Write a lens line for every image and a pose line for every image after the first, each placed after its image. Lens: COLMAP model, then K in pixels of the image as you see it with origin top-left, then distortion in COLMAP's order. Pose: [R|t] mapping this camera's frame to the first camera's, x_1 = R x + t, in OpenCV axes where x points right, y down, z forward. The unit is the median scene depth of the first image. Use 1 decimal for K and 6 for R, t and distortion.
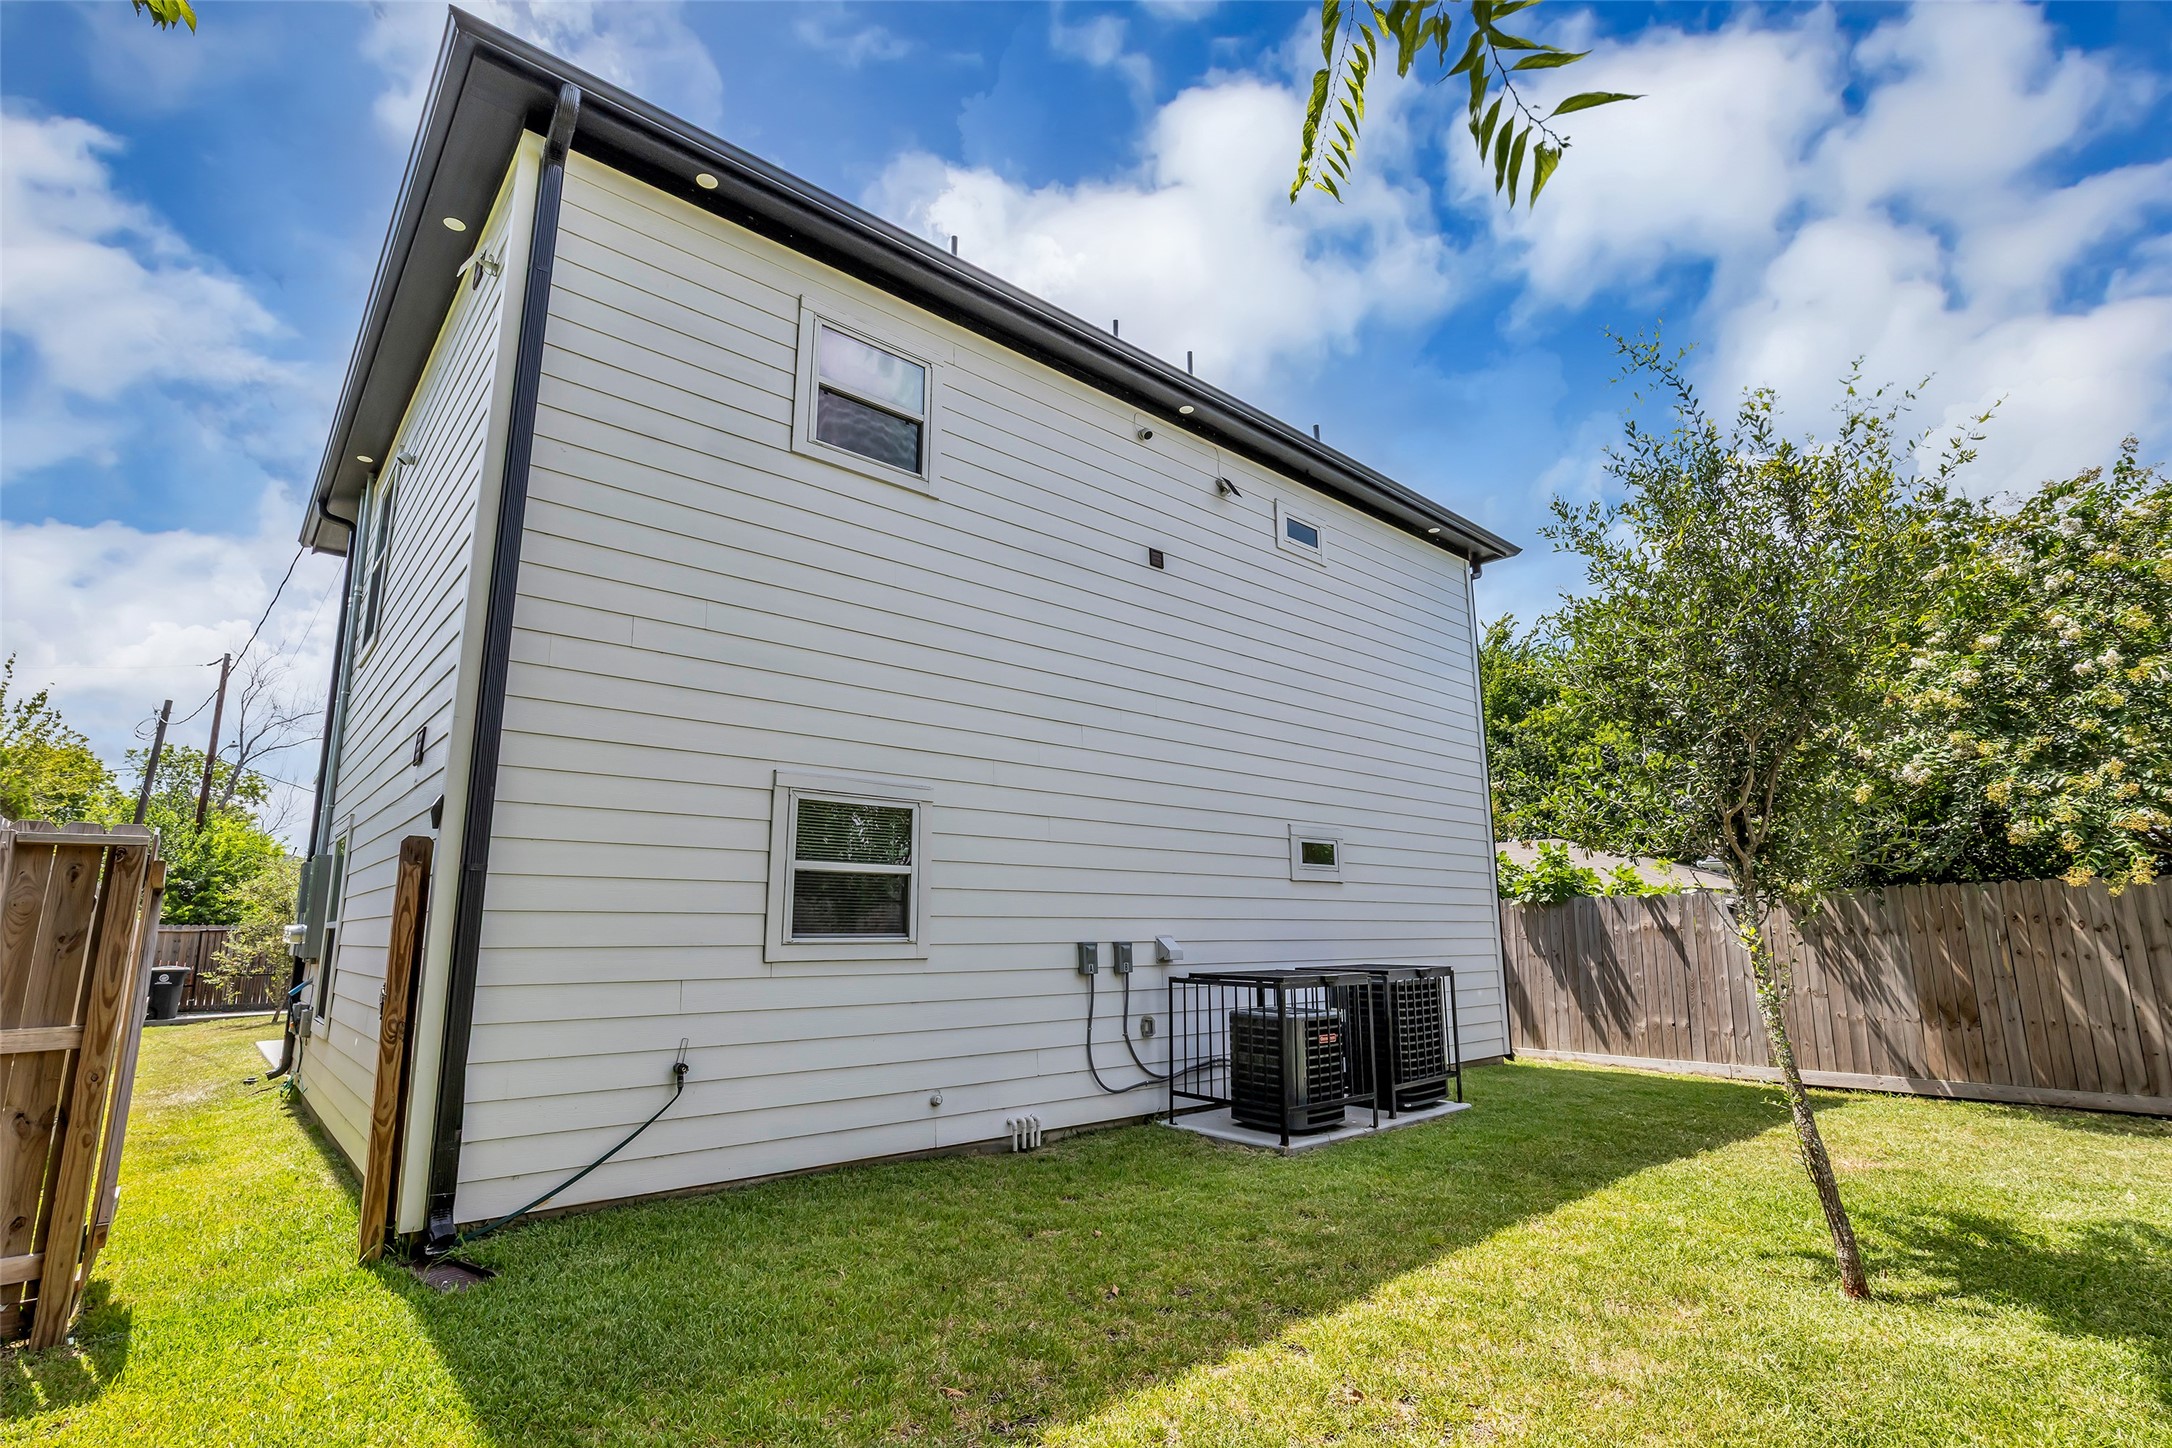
lens RADIAL K [[1021.2, 0, 1067.9], [0, 1021.2, 735.4], [0, 0, 1]] dist [-0.000299, 0.000554]
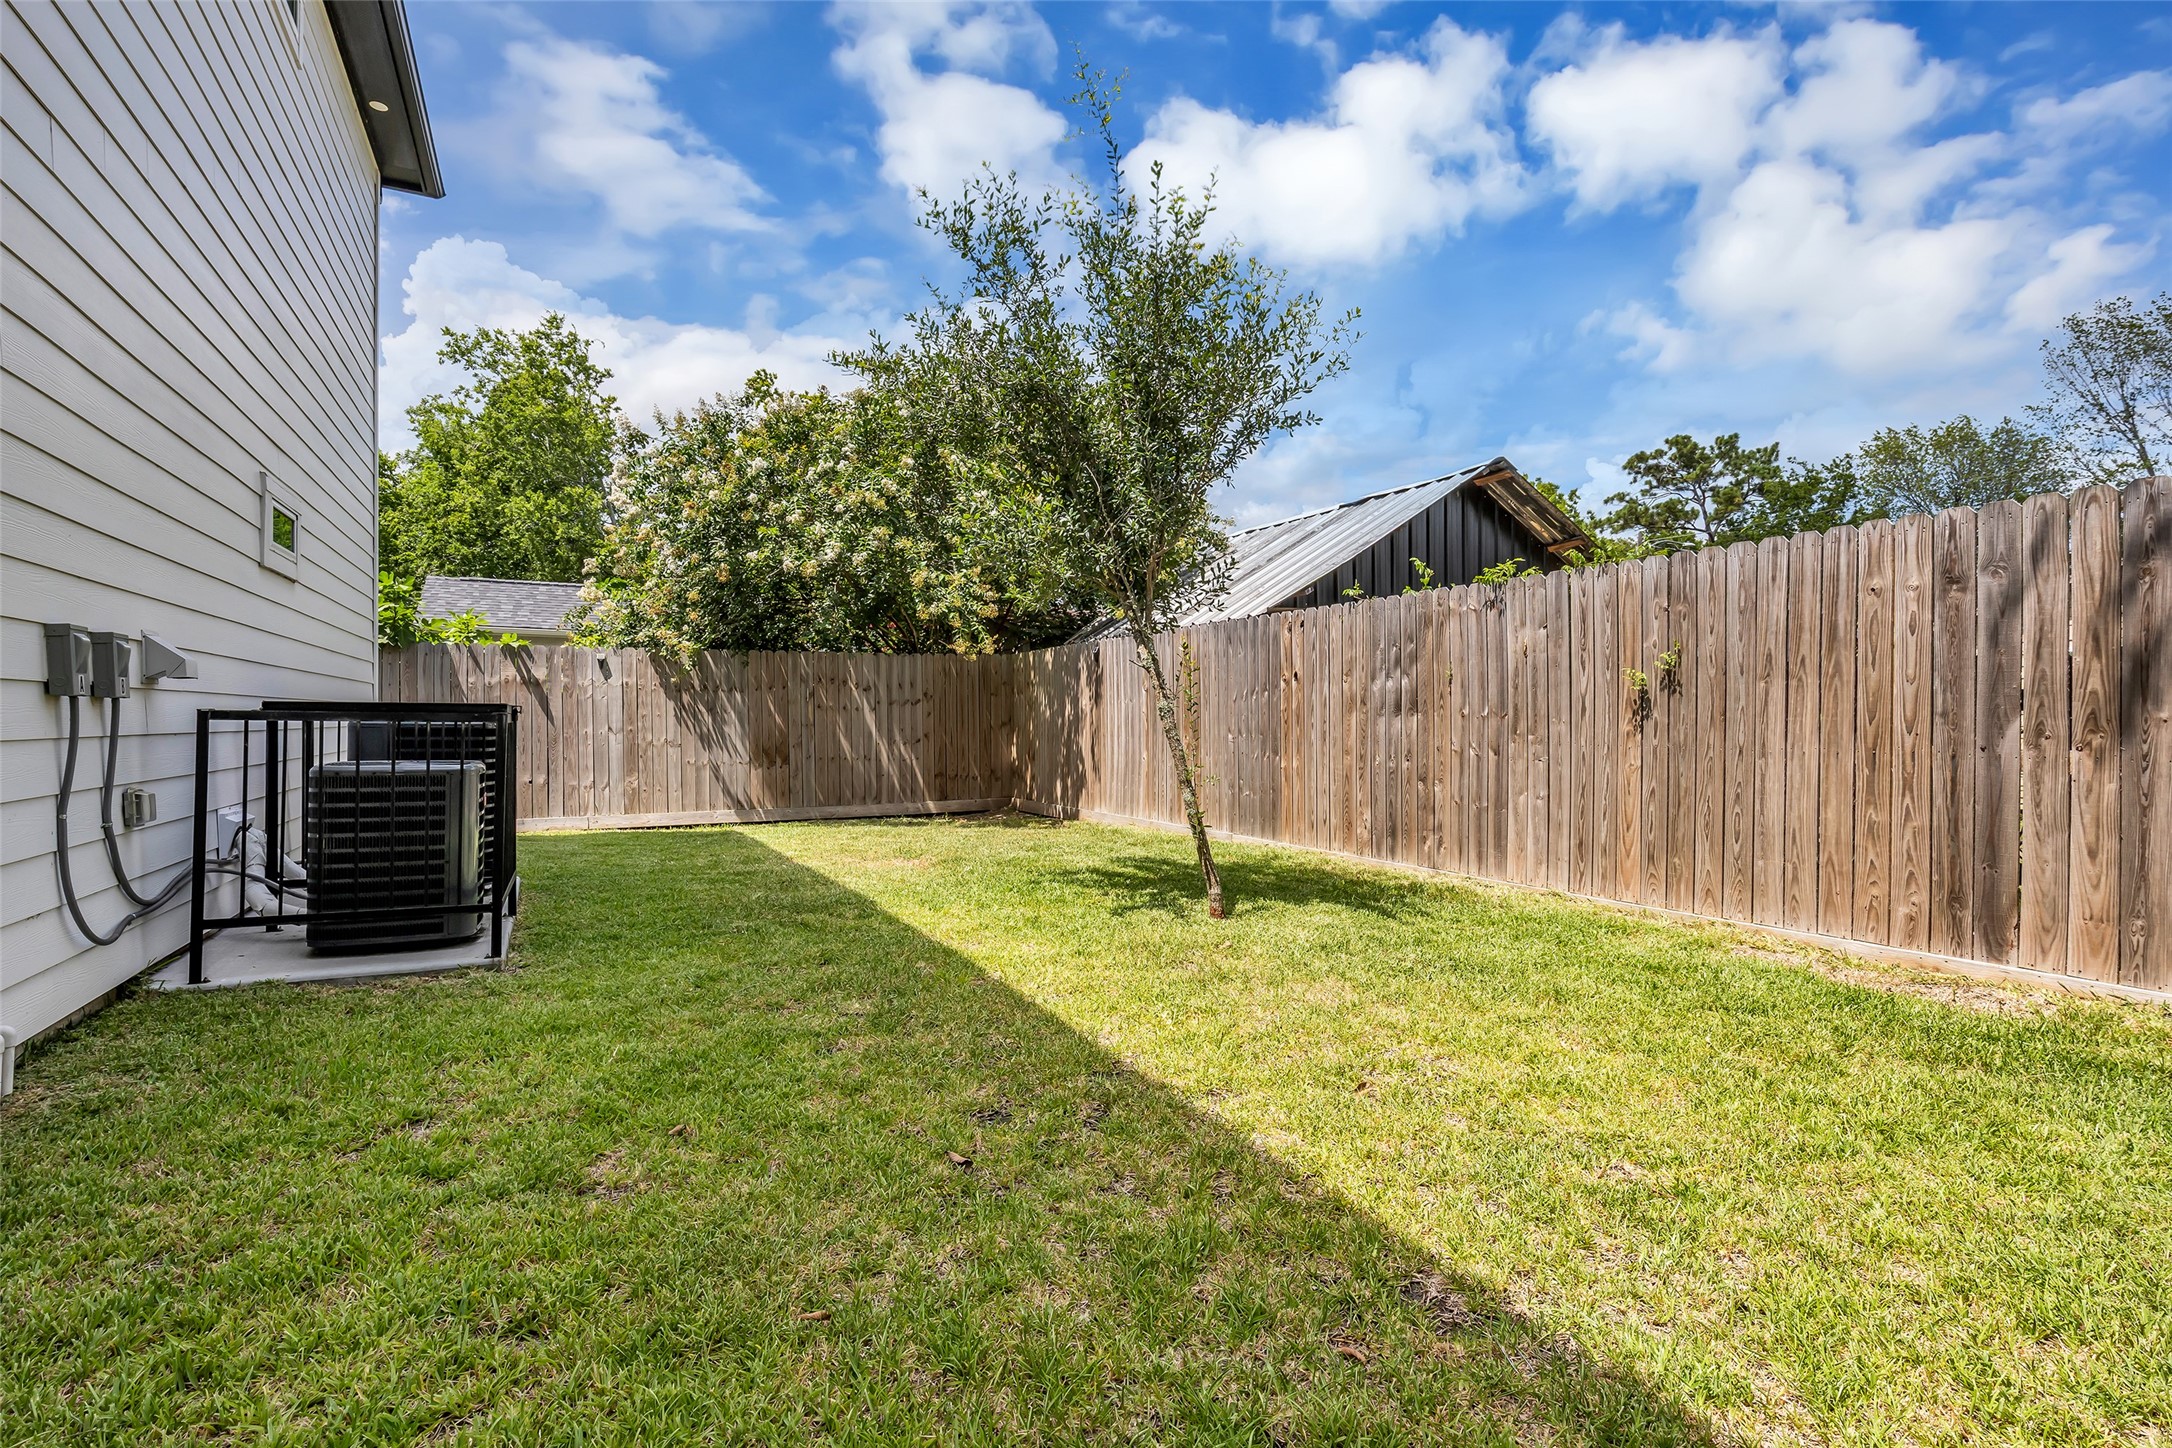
lens RADIAL K [[1021.2, 0, 1067.9], [0, 1021.2, 735.4], [0, 0, 1]] dist [-0.000299, 0.000554]
pose [[0.242464, -0.008863, 0.970120, -0.236346], [-0.190867, 0.979979, 0.056657, 0.112246], [-0.951200, -0.198901, 0.235918, 0.379138]]
